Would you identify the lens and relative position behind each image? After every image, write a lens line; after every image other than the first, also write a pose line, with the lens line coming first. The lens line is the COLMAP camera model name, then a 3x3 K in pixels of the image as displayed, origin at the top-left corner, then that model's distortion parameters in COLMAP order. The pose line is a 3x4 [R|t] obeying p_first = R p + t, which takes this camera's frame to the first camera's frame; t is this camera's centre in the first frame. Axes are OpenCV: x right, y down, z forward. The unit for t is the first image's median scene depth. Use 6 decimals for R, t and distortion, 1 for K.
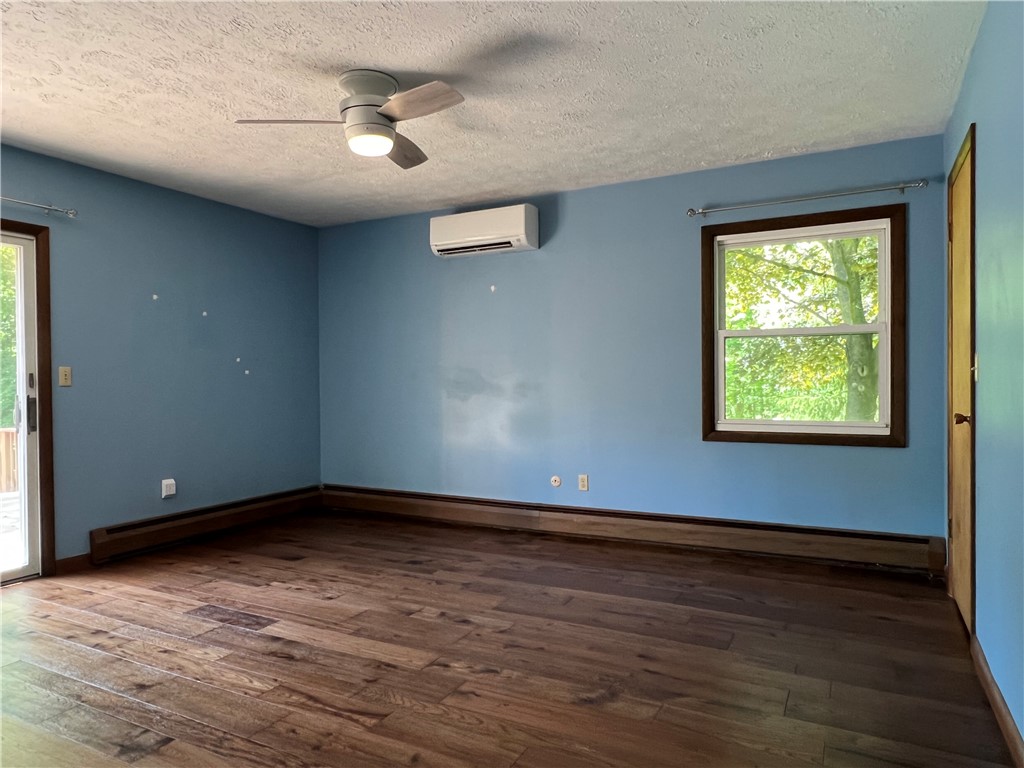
lens RADIAL K [[668.2, 0, 511.6], [0, 668.2, 383.1], [0, 0, 1]] dist [-0.002389, -0.003166]
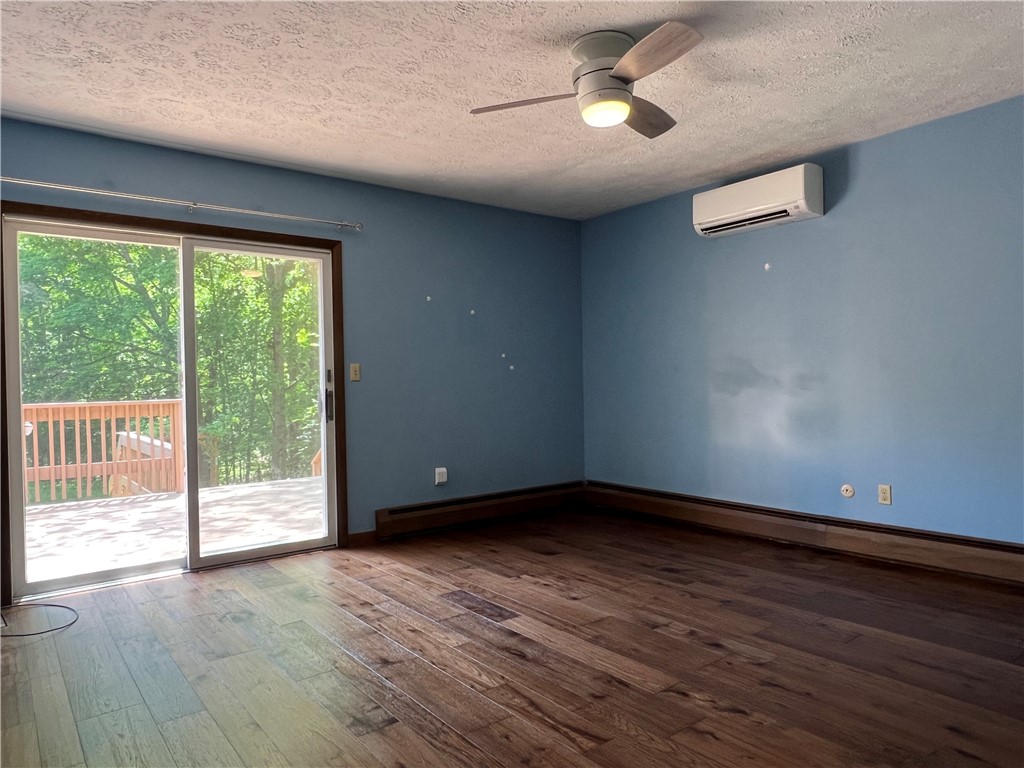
lens RADIAL K [[668.2, 0, 512.0], [0, 668.2, 385.6], [0, 0, 1]] dist [-0.002389, -0.003166]
pose [[0.908254, -0.007792, -0.418348, 0.046268], [0.009118, 0.999958, 0.001172, 0.014573], [0.418321, -0.004879, 0.908286, 0.089363]]
